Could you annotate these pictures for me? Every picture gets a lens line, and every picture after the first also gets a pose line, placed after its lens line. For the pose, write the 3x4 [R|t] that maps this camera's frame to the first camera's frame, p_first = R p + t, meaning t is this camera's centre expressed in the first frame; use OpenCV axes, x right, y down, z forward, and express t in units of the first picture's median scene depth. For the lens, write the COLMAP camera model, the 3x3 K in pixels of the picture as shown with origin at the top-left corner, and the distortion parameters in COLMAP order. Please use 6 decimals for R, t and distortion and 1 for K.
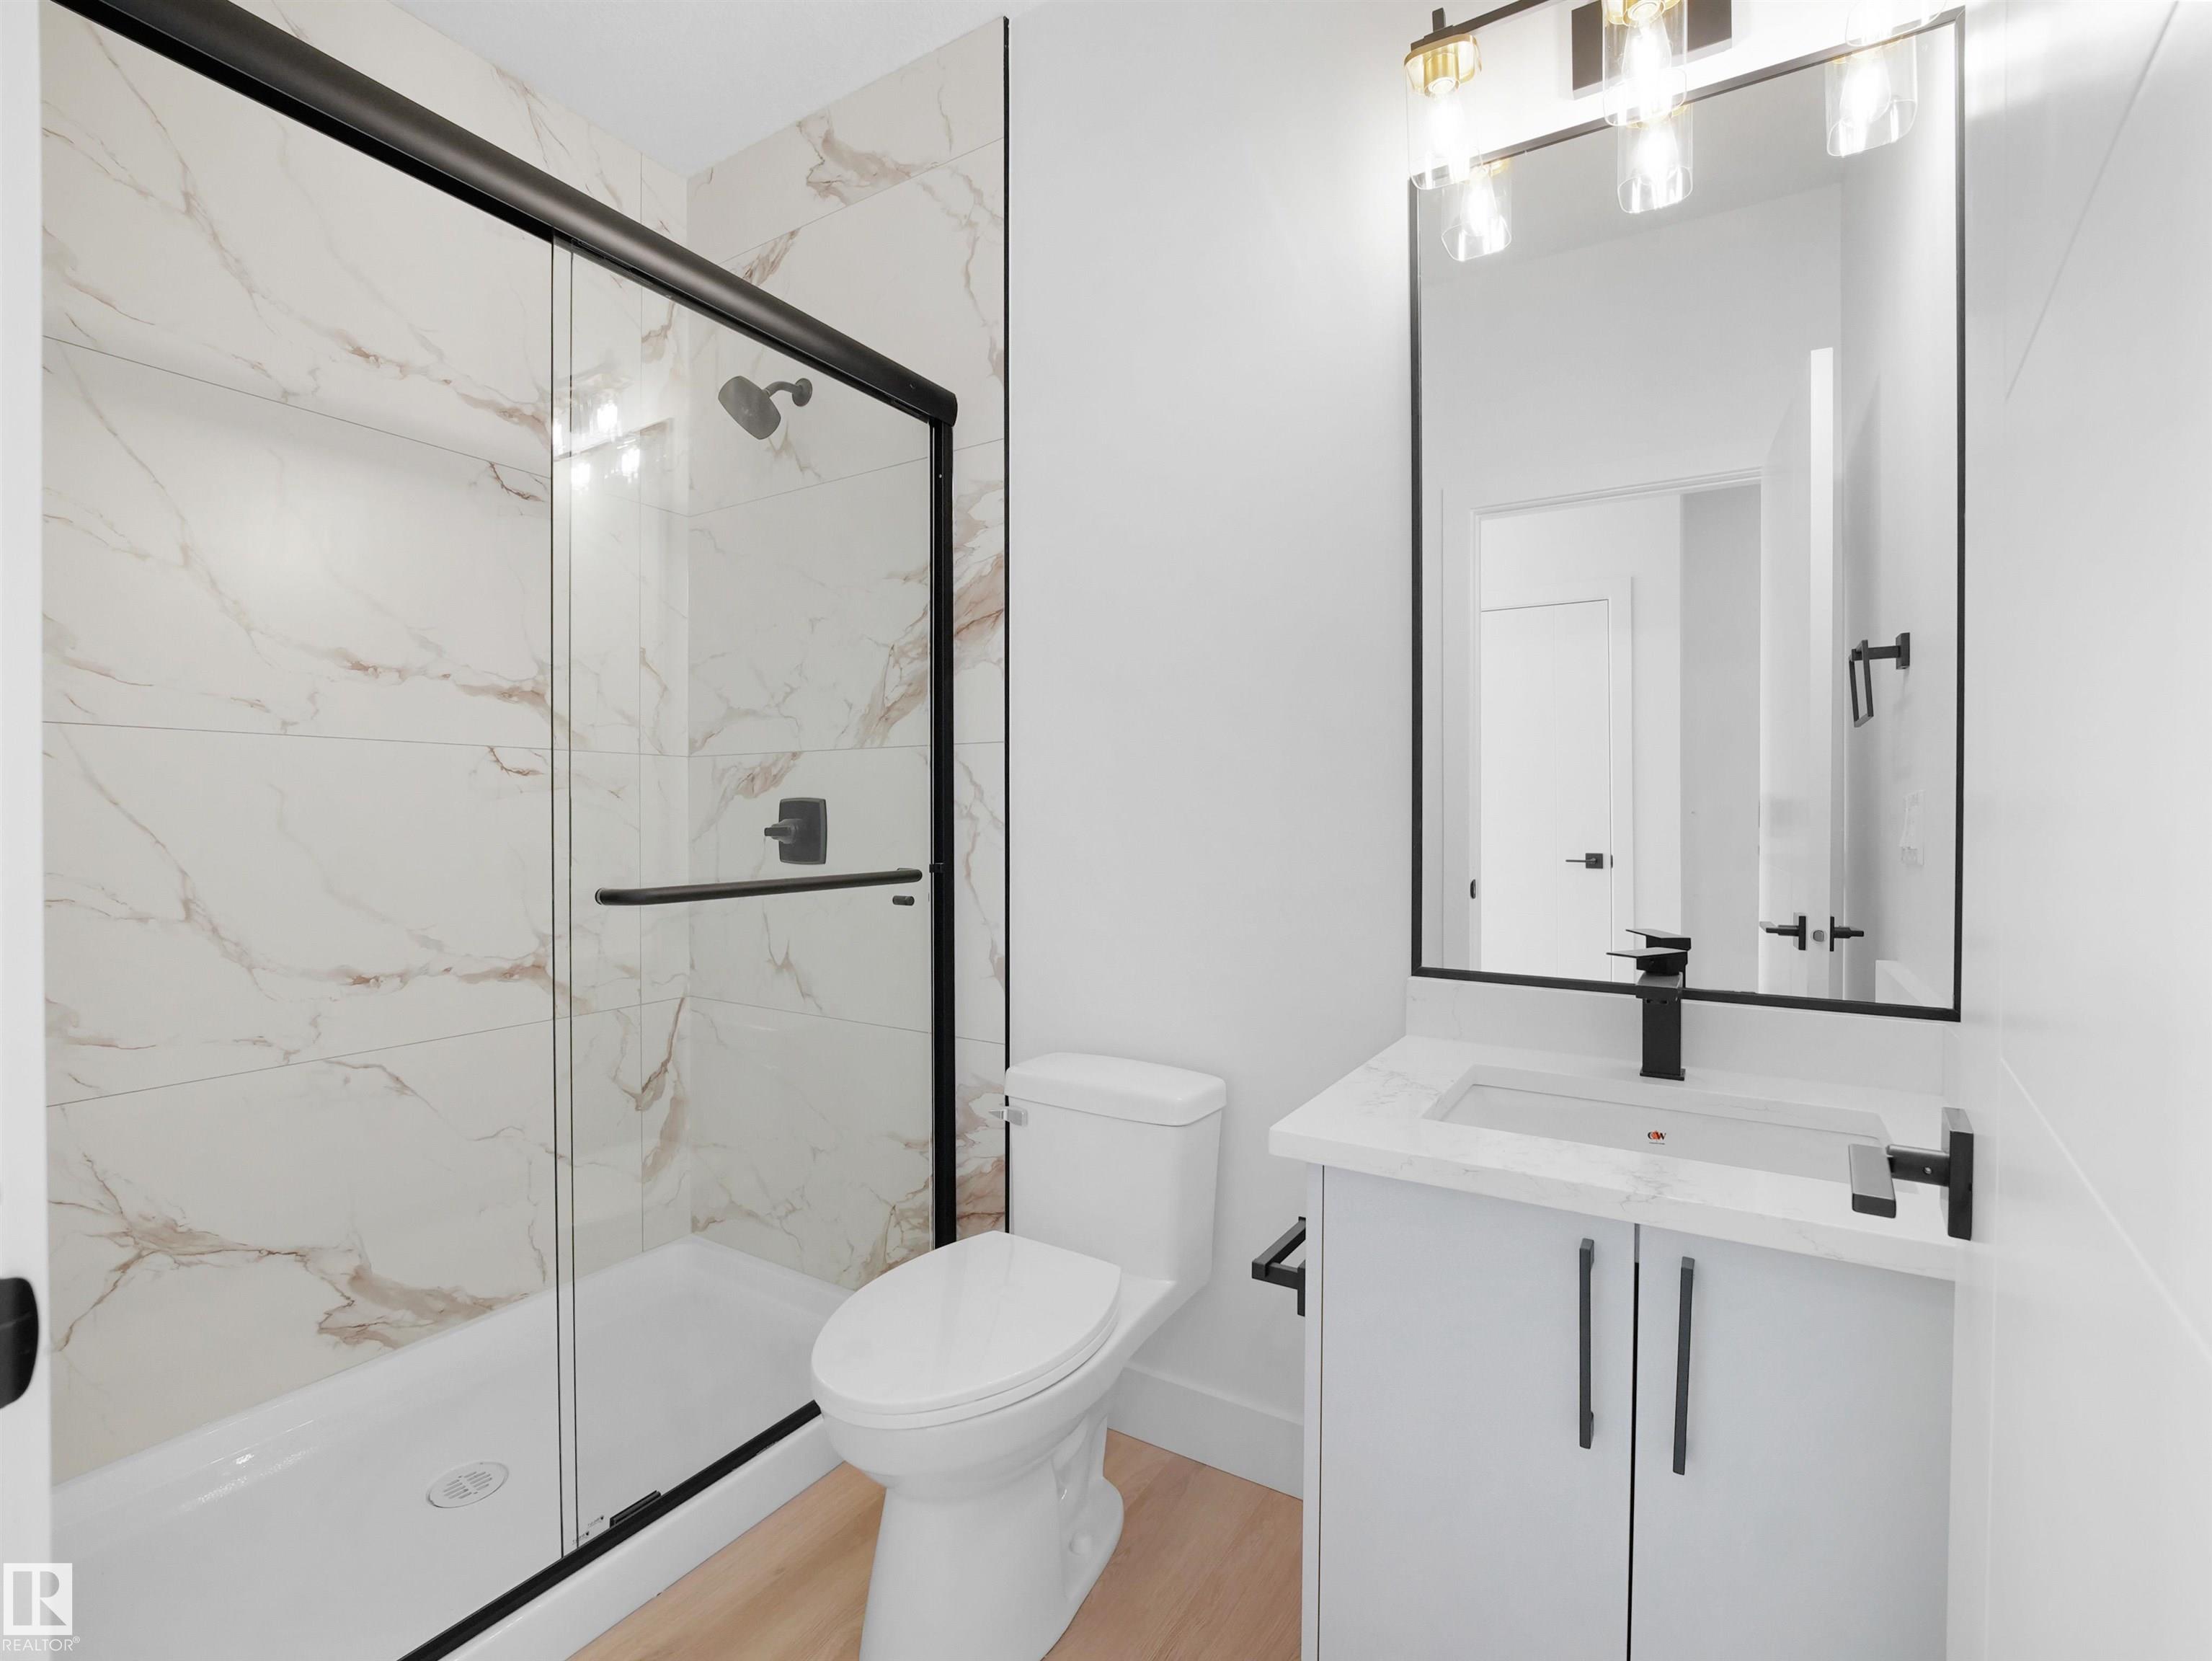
lens RADIAL K [[1006.8, 0, 1101.6], [0, 1006.8, 824.0], [0, 0, 1]] dist [-0.002288, 0.000142]
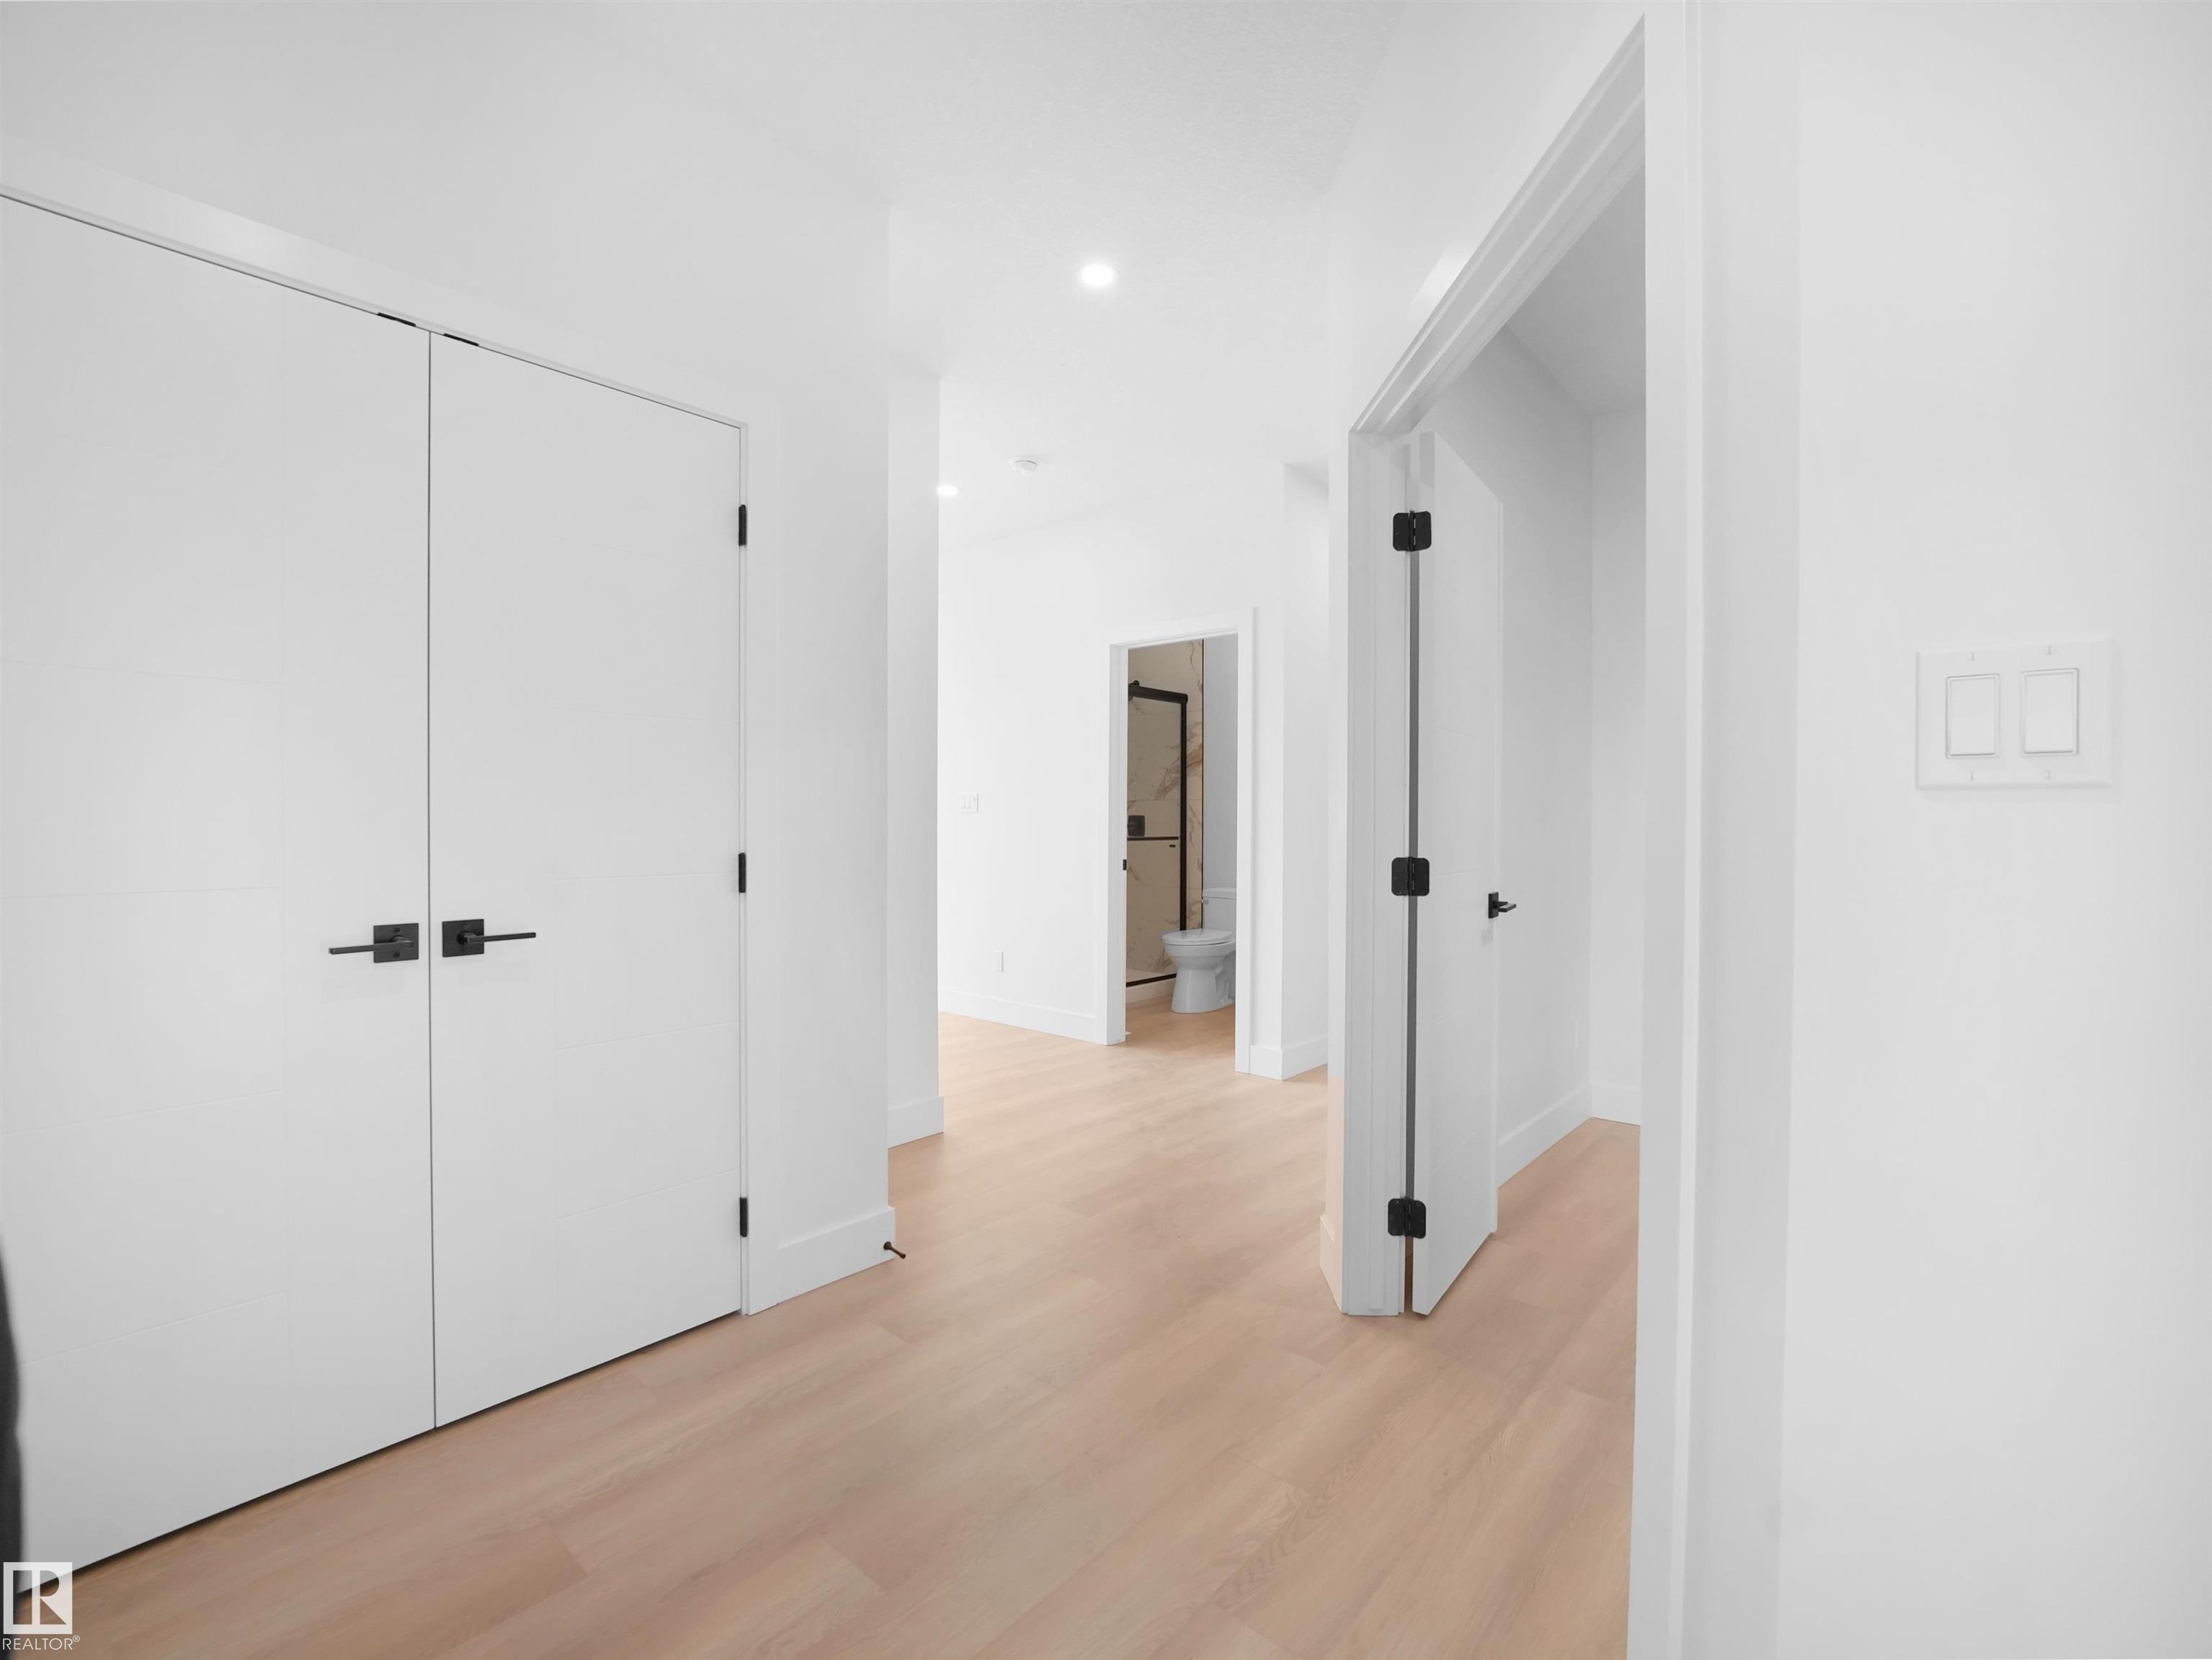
lens RADIAL K [[1006.7, 0, 1108.8], [0, 1006.7, 827.3], [0, 0, 1]] dist [-0.002288, 0.000142]
pose [[0.978886, 0.000963, -0.204407, 0.280266], [-0.006461, 0.999635, -0.026231, 0.101758], [0.204307, 0.026997, 0.978534, -2.302277]]
